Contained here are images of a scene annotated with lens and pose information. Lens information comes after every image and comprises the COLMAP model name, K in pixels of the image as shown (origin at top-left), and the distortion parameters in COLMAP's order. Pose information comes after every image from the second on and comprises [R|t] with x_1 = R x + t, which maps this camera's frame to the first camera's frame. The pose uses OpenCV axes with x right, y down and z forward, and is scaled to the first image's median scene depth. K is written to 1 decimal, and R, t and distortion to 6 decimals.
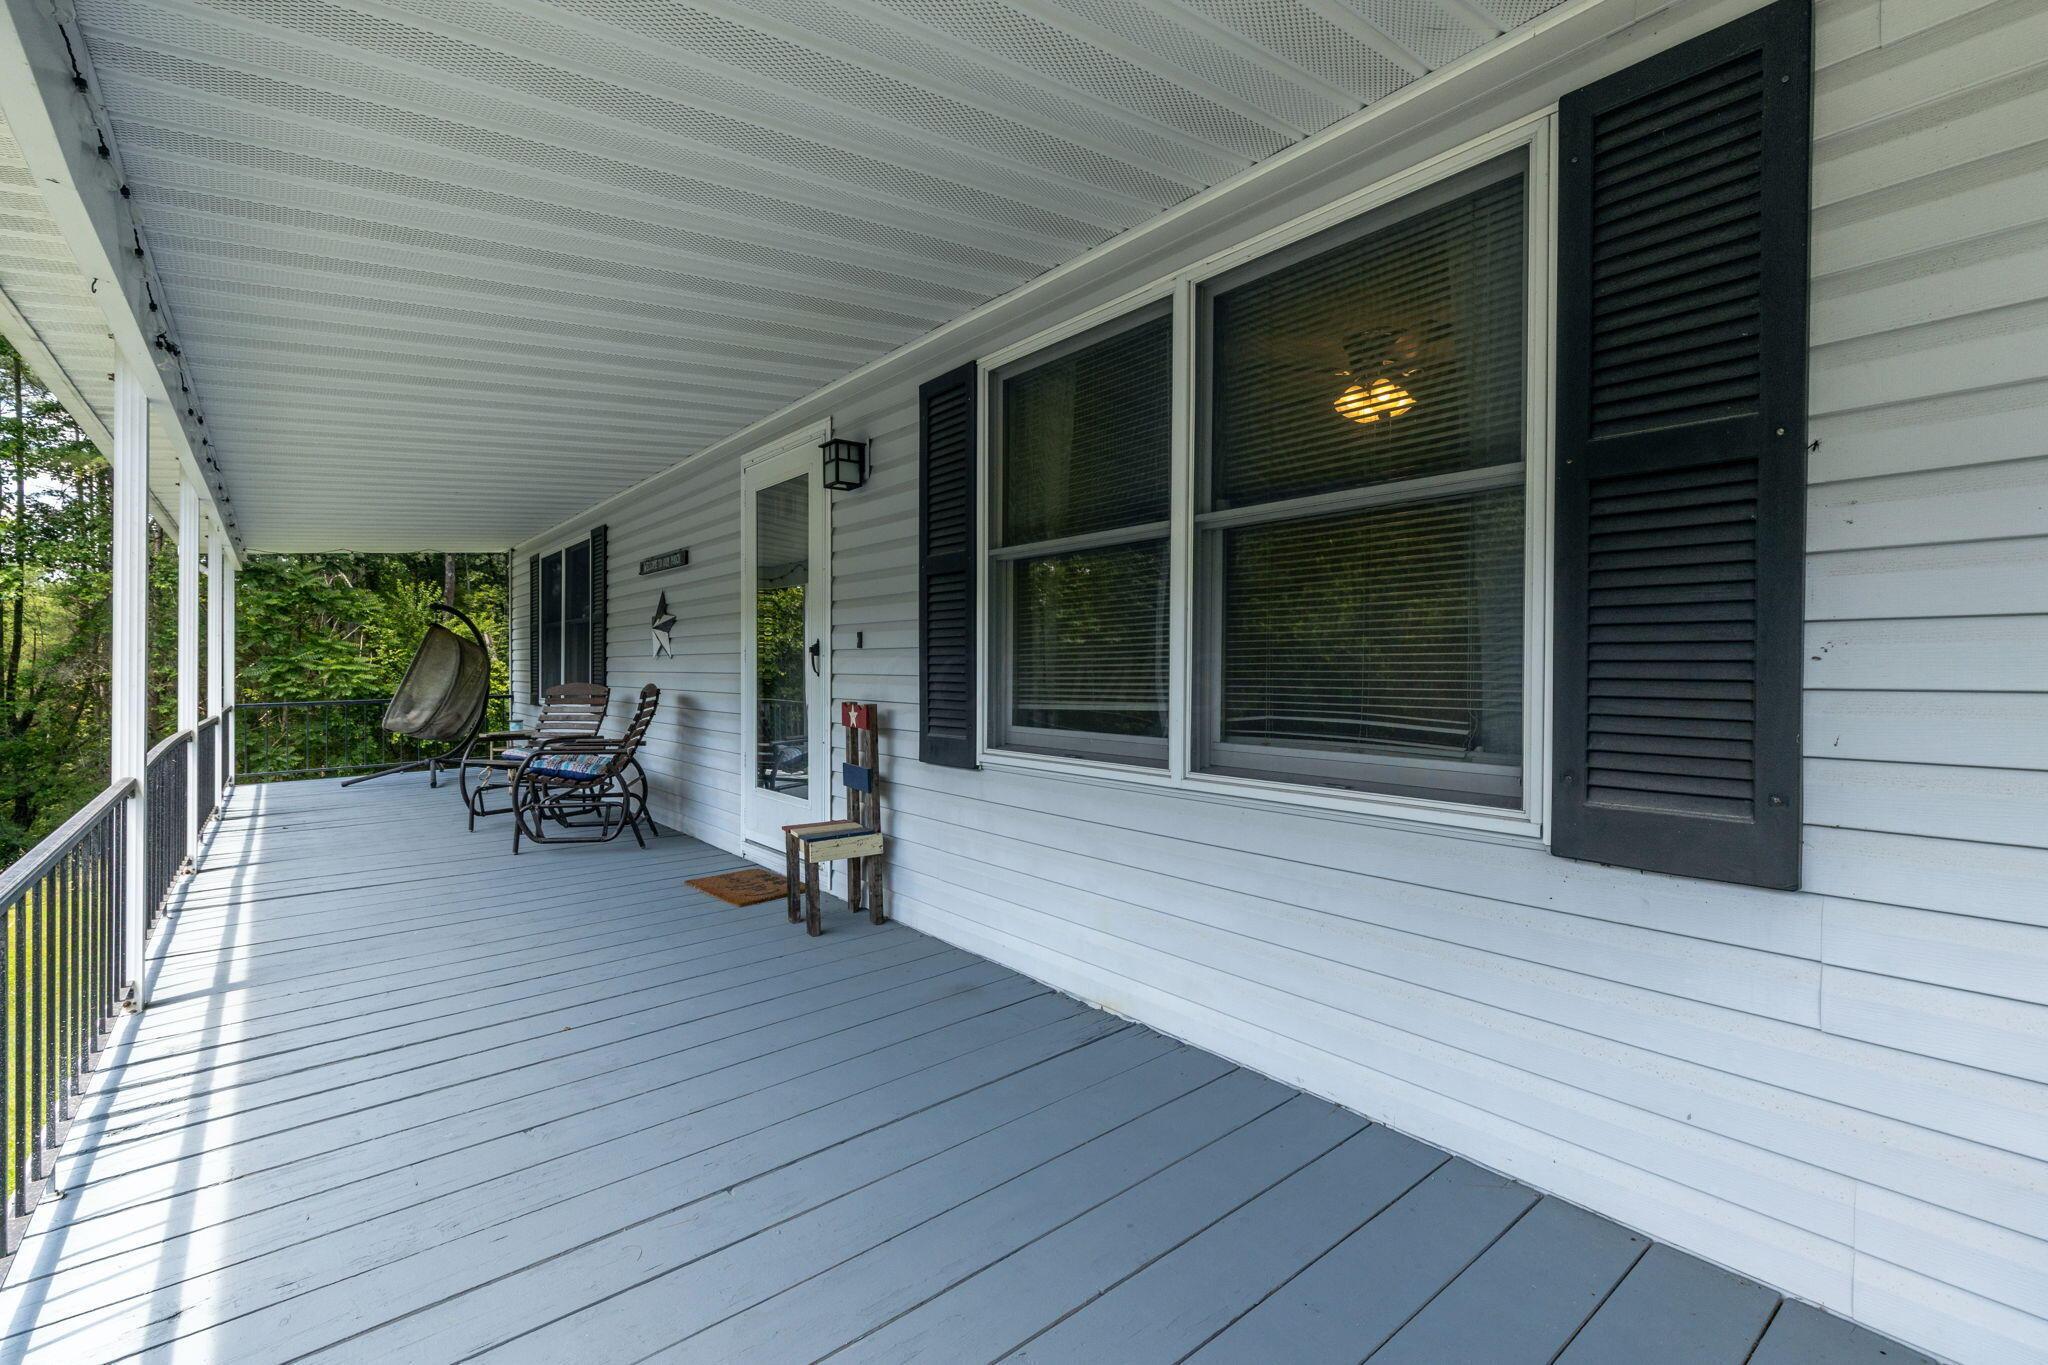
lens RADIAL K [[922.3, 0, 1020.1], [0, 922.3, 684.3], [0, 0, 1]] dist [0.010278, -0.001135]
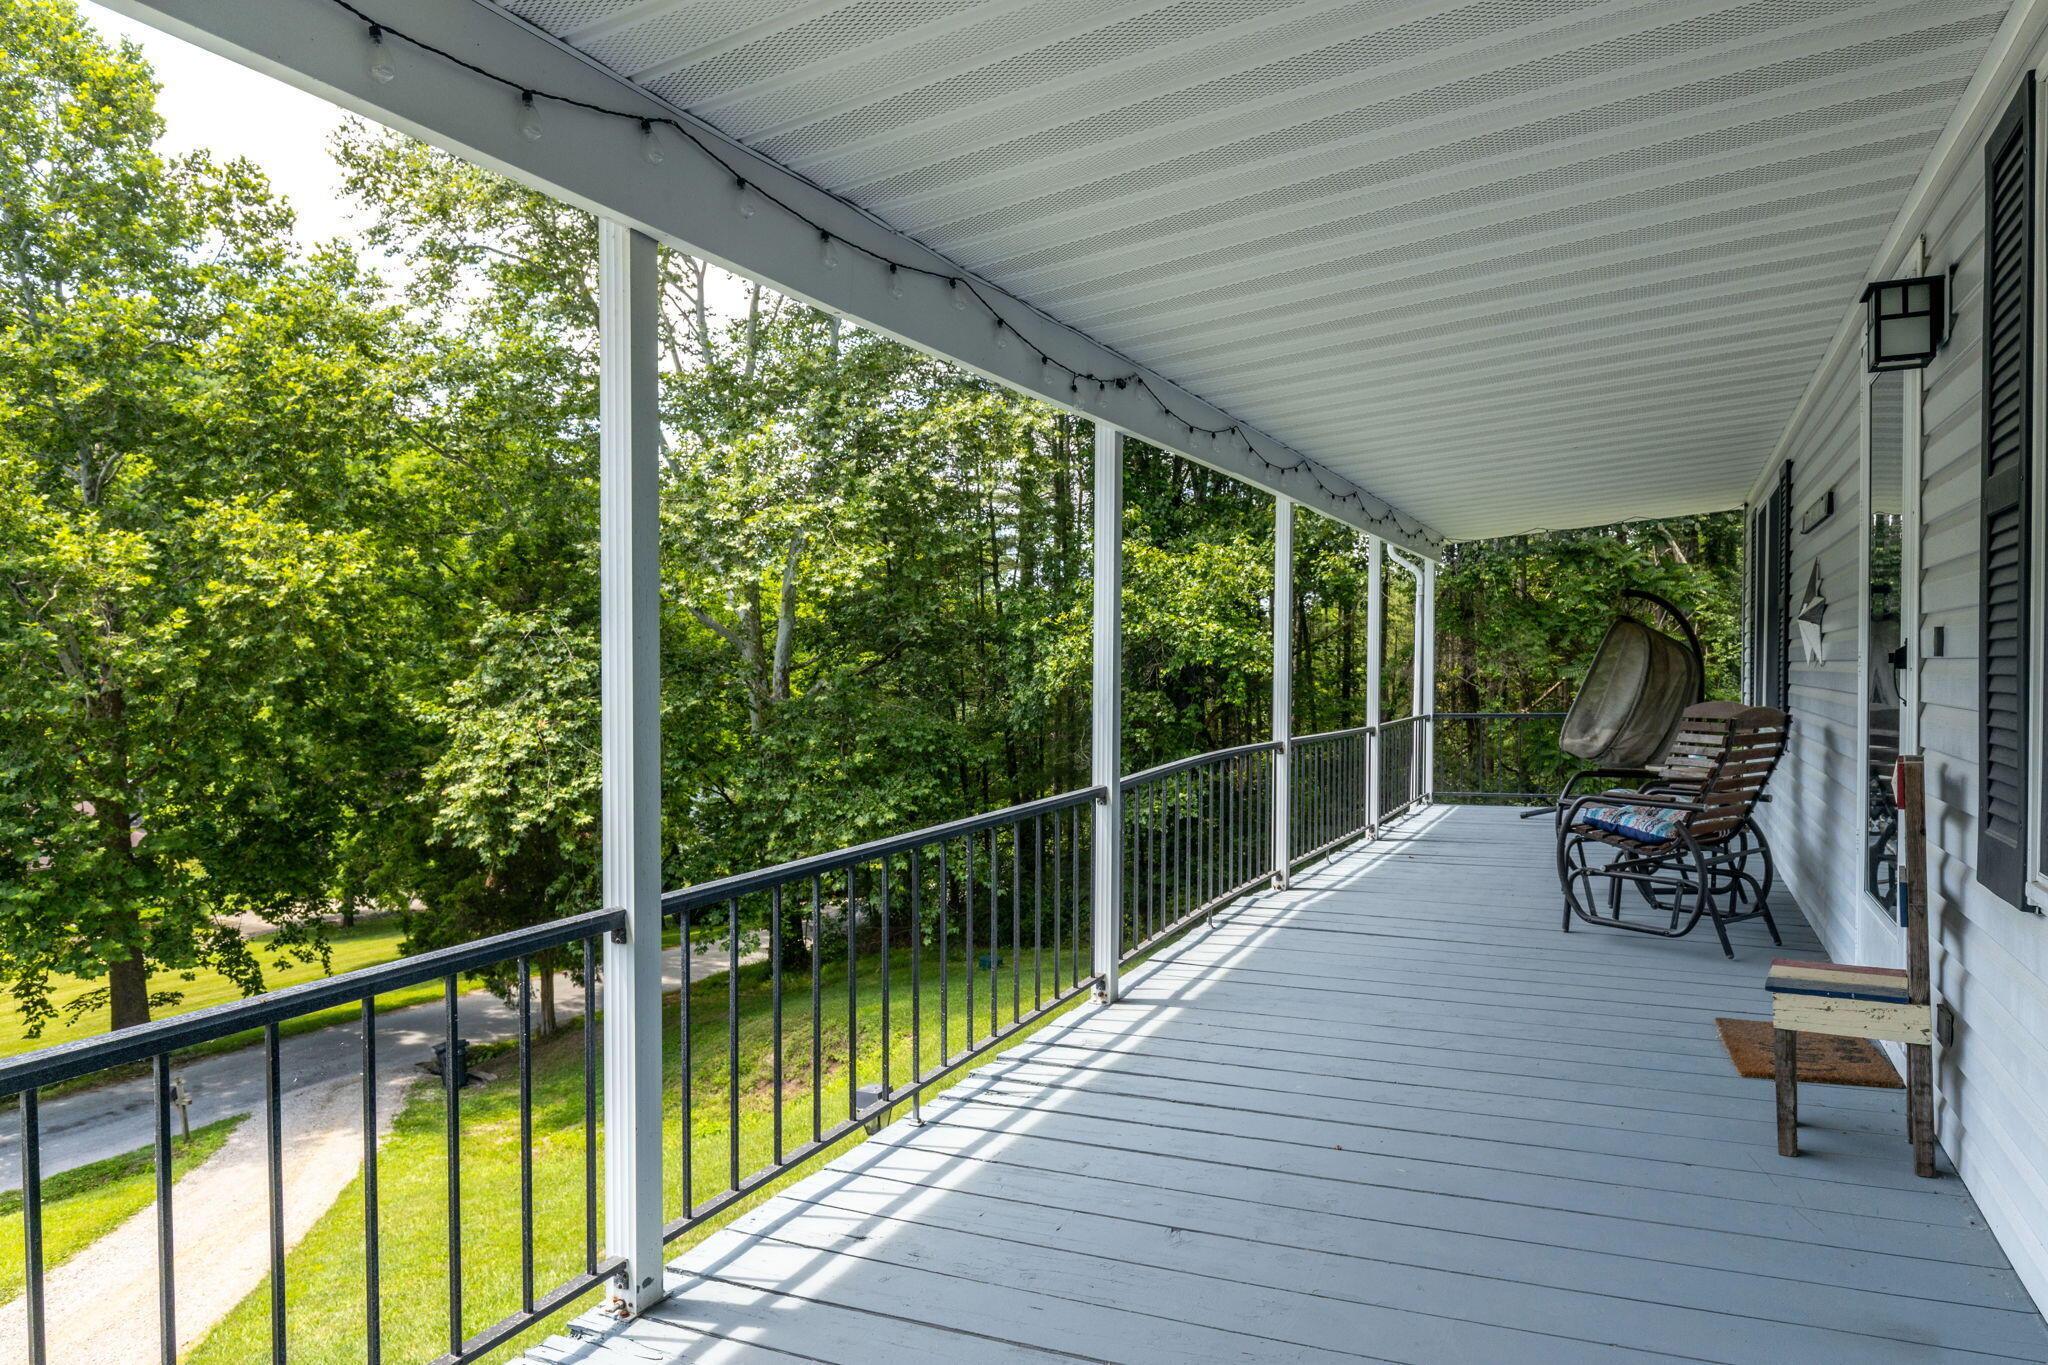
lens RADIAL K [[1341.7, 0, 1032.5], [0, 1341.7, 684.4], [0, 0, 1]] dist [-0.000630, 0.003271]
pose [[0.429309, 0.014311, -0.903044, 0.453813], [-0.015970, 0.999838, 0.008253, -0.031348], [0.903016, 0.010879, 0.429468, 0.280479]]
